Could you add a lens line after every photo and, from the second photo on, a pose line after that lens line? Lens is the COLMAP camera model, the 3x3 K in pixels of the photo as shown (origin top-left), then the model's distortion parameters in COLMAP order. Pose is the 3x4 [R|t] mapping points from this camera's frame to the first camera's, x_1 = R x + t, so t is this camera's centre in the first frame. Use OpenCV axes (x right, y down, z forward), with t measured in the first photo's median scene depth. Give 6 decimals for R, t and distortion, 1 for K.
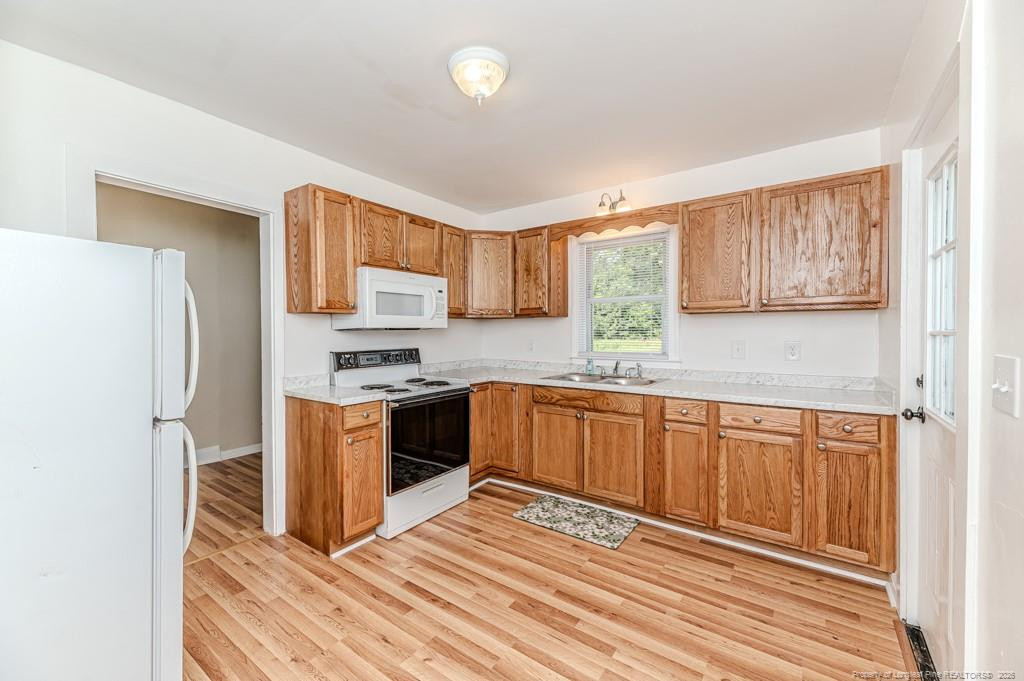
lens RADIAL K [[398.7, 0, 512.0], [0, 398.7, 340.5], [0, 0, 1]] dist [0.017358, -0.005869]
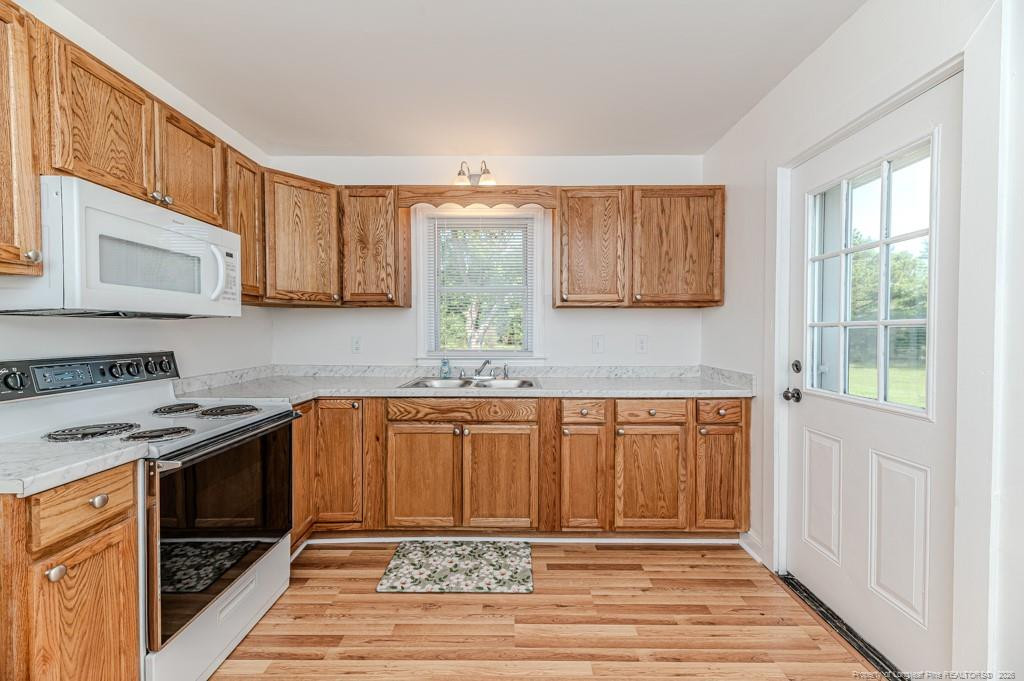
lens RADIAL K [[398.7, 0, 512.0], [0, 398.7, 340.5], [0, 0, 1]] dist [0.017358, -0.005869]
pose [[0.824131, -0.009883, 0.566313, -0.205385], [0.009899, 0.999946, 0.003045, 0.008610], [-0.566313, 0.003096, 0.824185, 0.315764]]
